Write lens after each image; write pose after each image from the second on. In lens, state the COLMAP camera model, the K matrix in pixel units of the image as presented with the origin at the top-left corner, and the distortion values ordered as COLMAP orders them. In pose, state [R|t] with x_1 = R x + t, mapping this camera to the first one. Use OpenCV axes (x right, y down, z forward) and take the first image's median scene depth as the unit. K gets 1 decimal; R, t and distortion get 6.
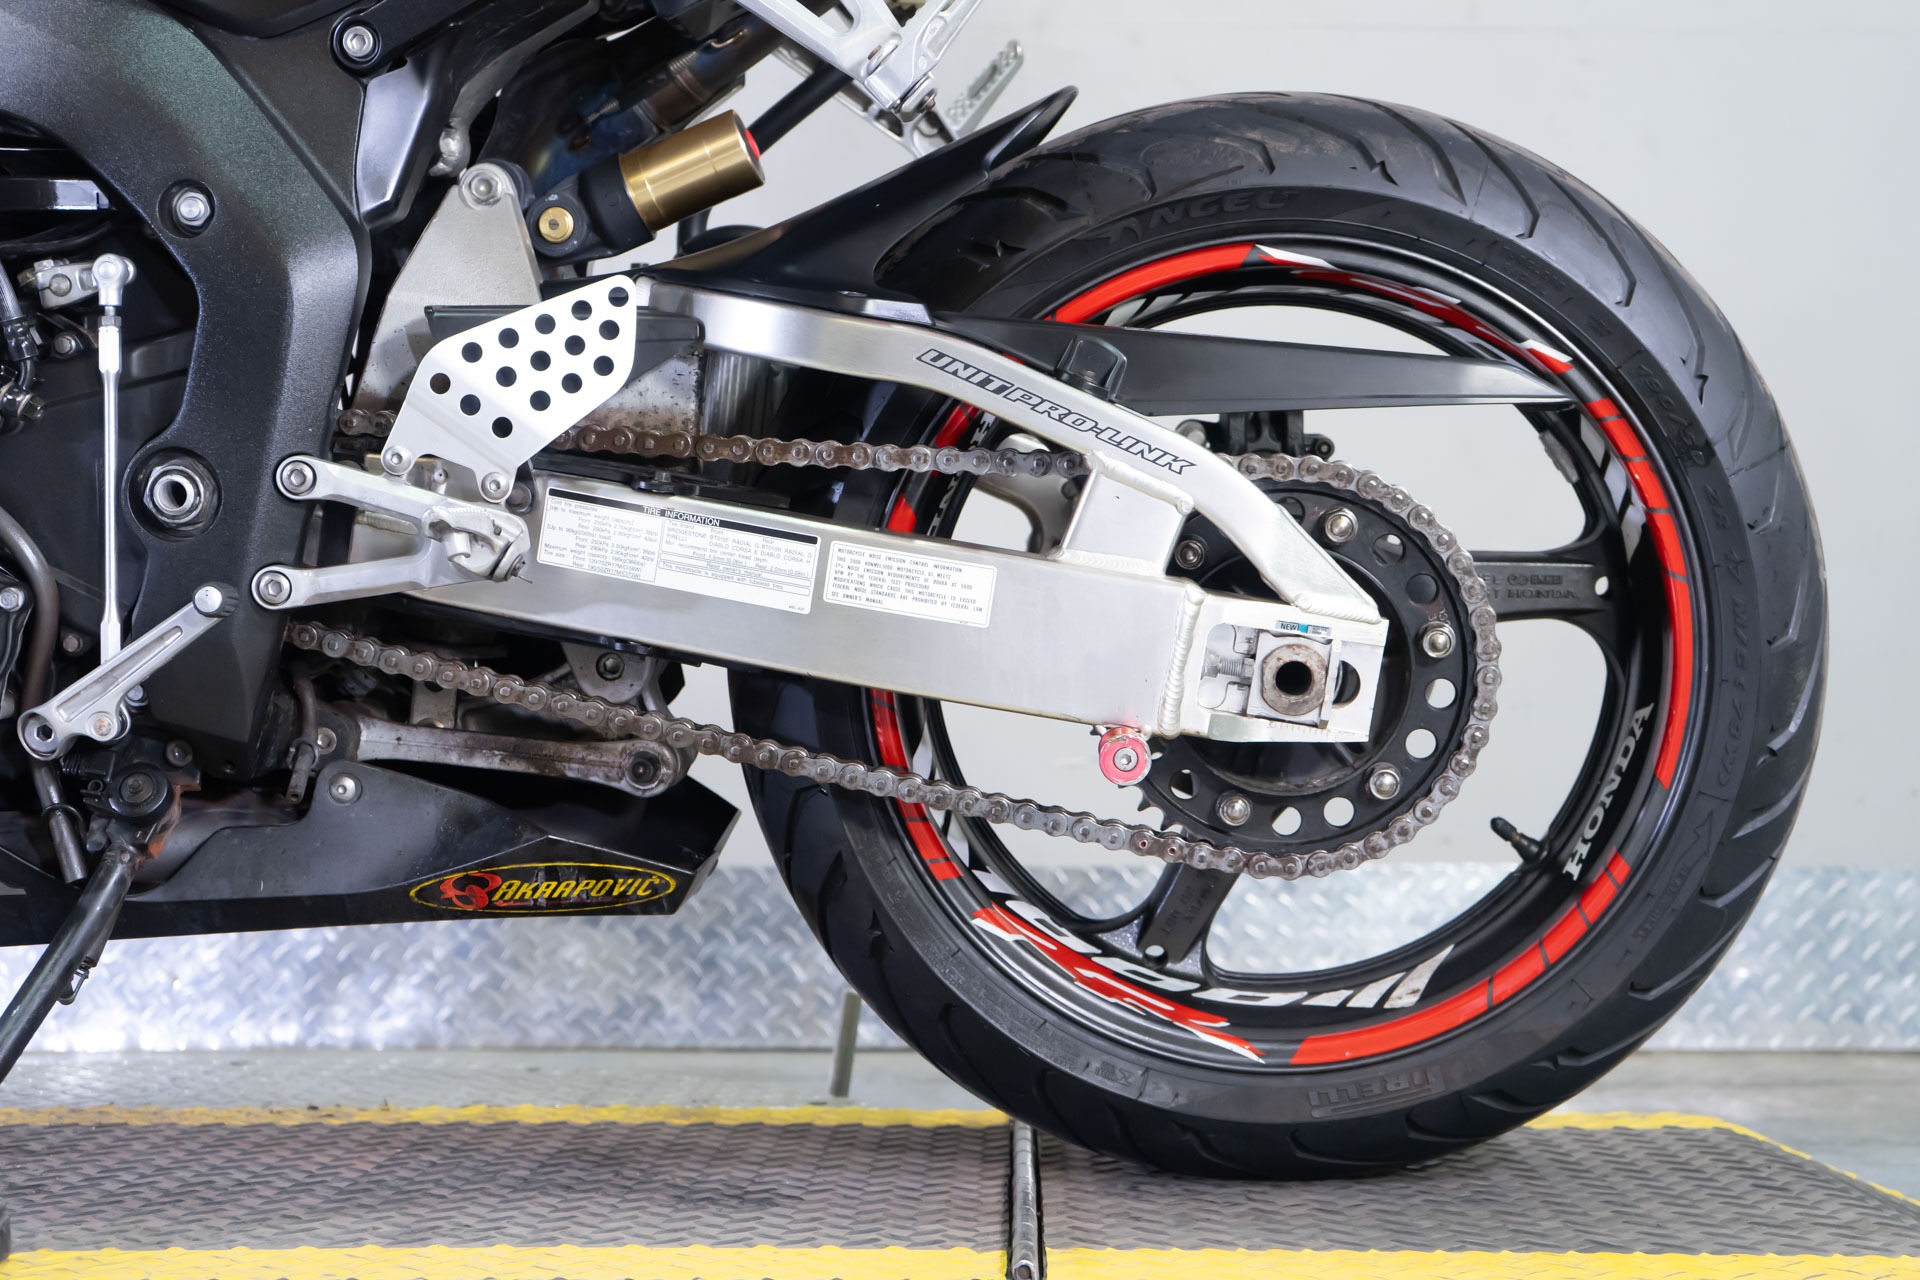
lens RADIAL K [[2750.5, 0, 949.1], [0, 2750.5, 622.4], [0, 0, 1]] dist [0.027535, 0.000000]
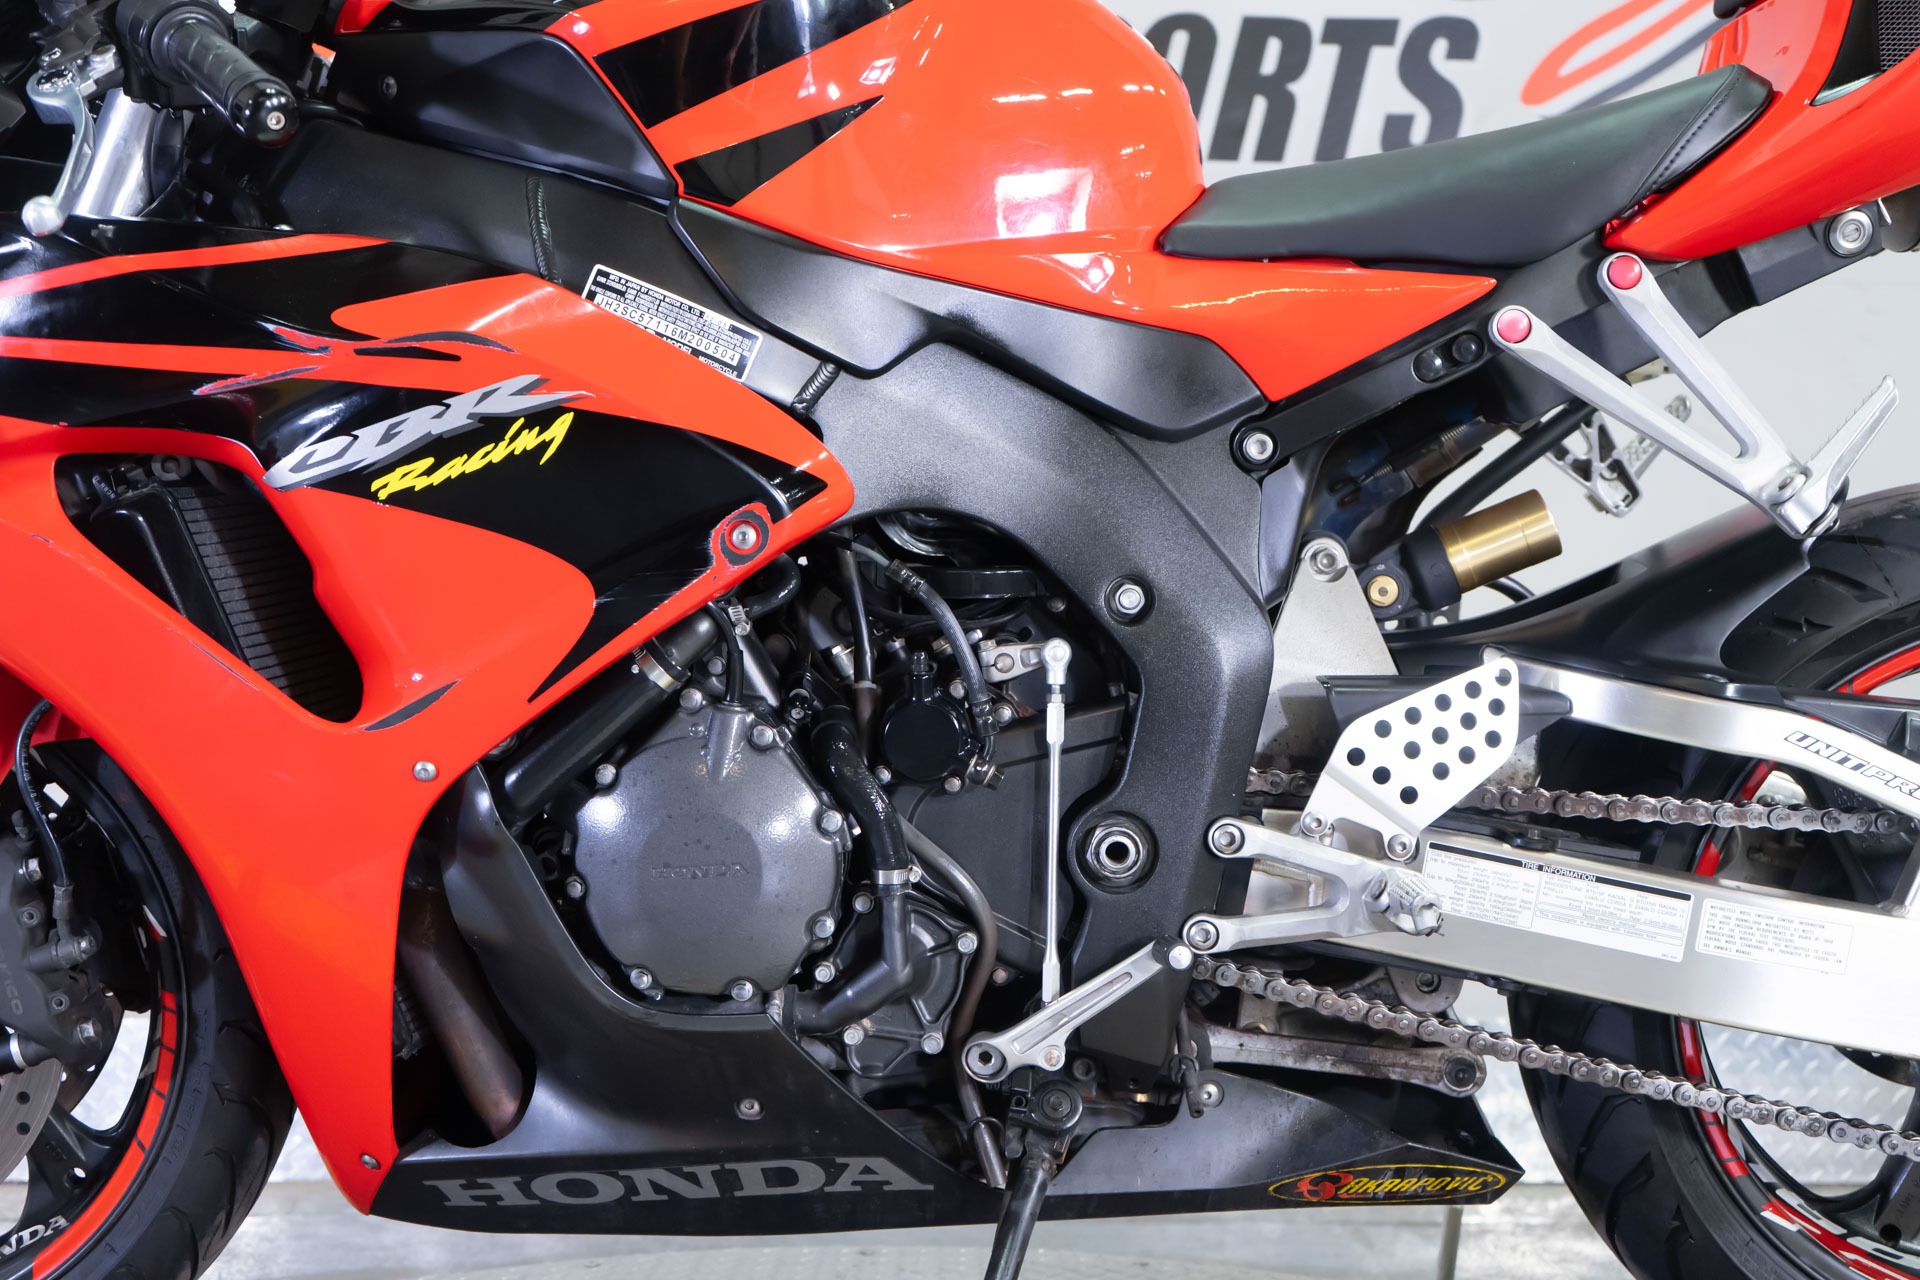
lens RADIAL K [[2443.4, 0, 1000.4], [0, 2443.4, 629.5], [0, 0, 1]] dist [0.003527, 0.000000]
pose [[0.999939, 0.004875, 0.009870, -0.325643], [-0.004650, 0.999732, -0.022687, -0.110285], [-0.009978, 0.022639, 0.999694, -0.004884]]
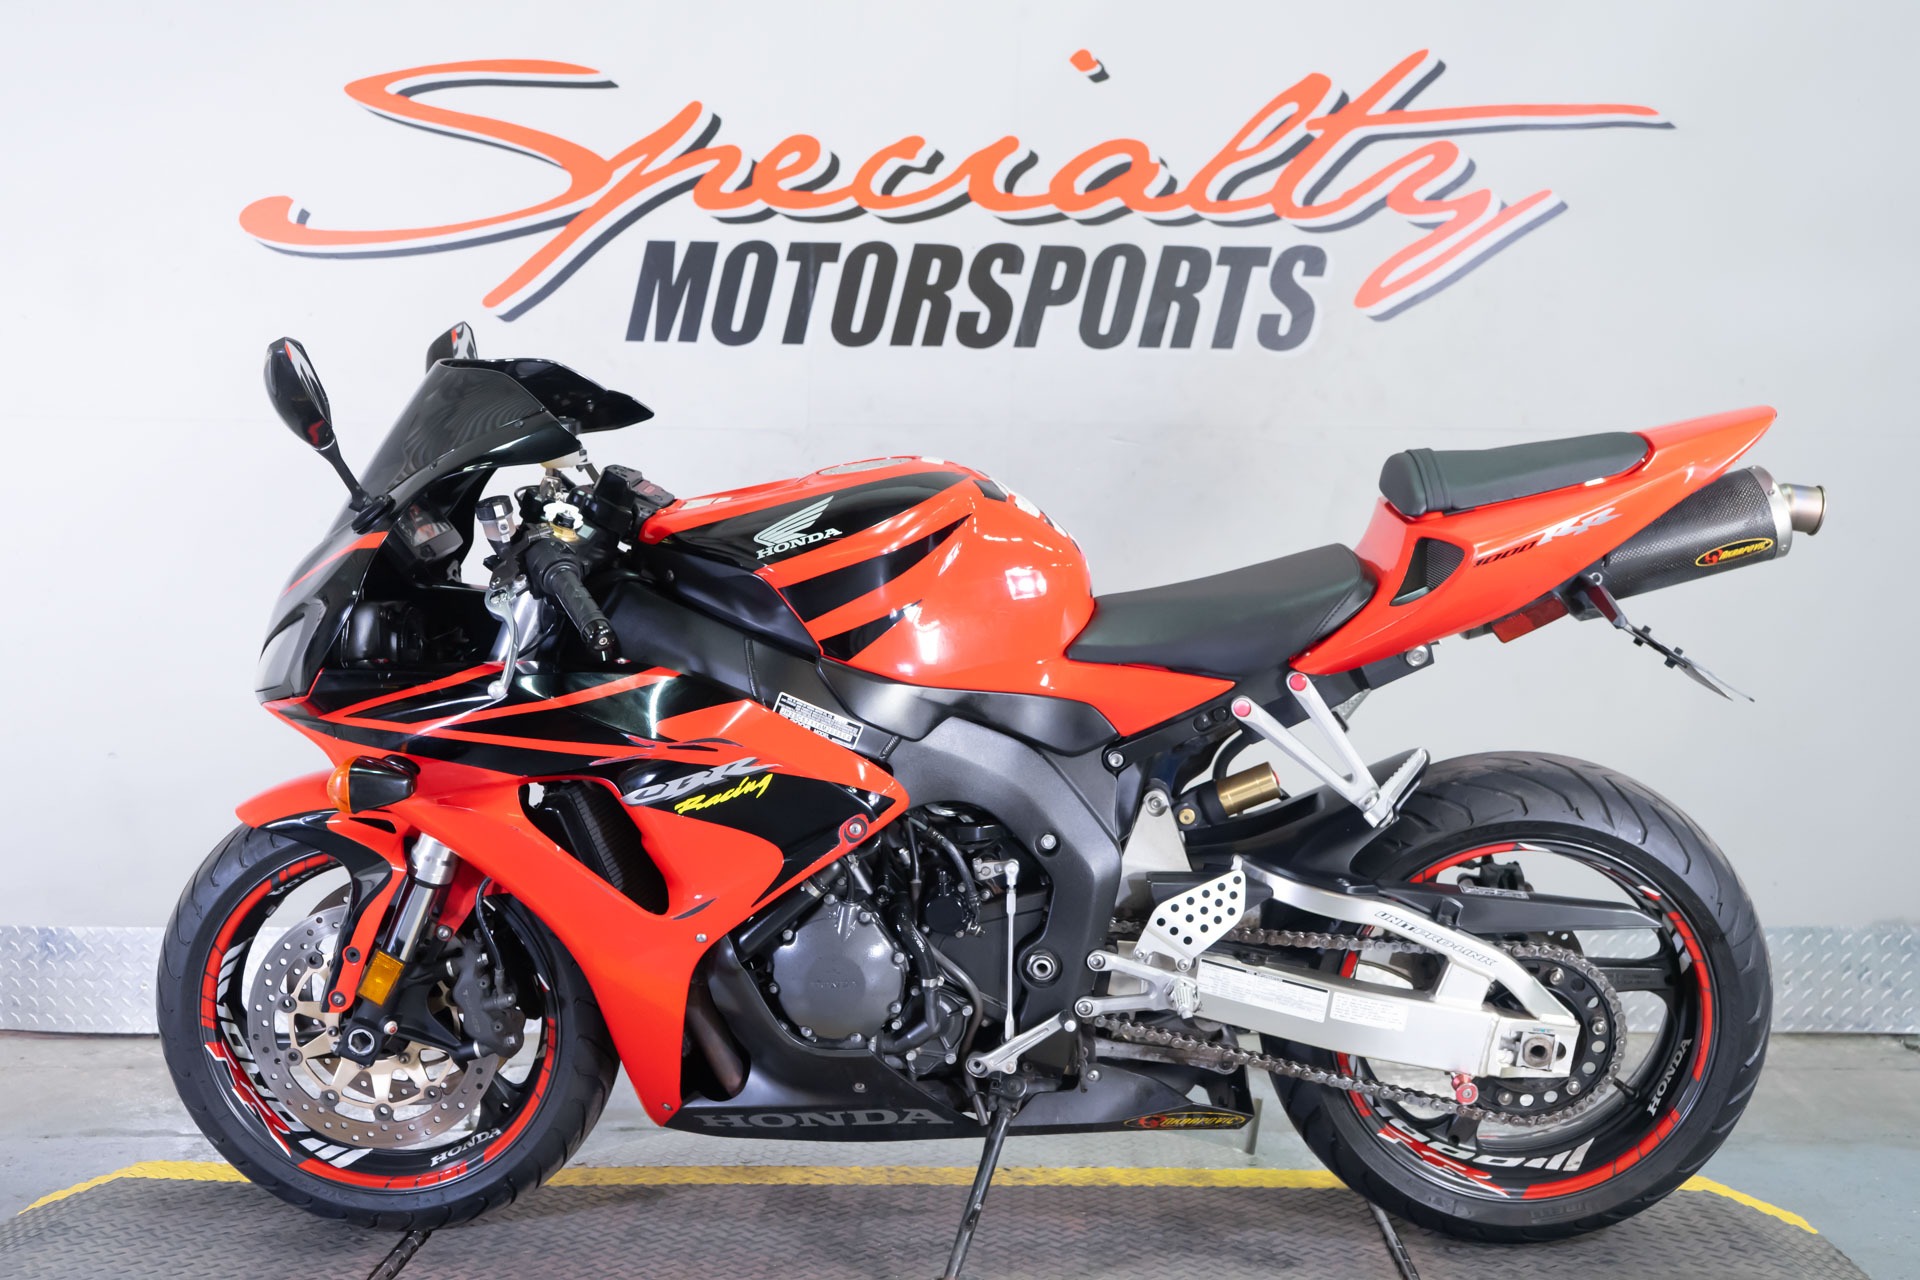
lens RADIAL K [[2219.6, 0, 963.5], [0, 2219.6, 630.4], [0, 0, 1]] dist [0.014540, 0.000000]
pose [[0.999858, -0.000540, -0.016830, -0.302063], [0.001983, 0.996307, 0.085838, -0.460782], [0.016722, -0.085860, 0.996167, -0.763973]]
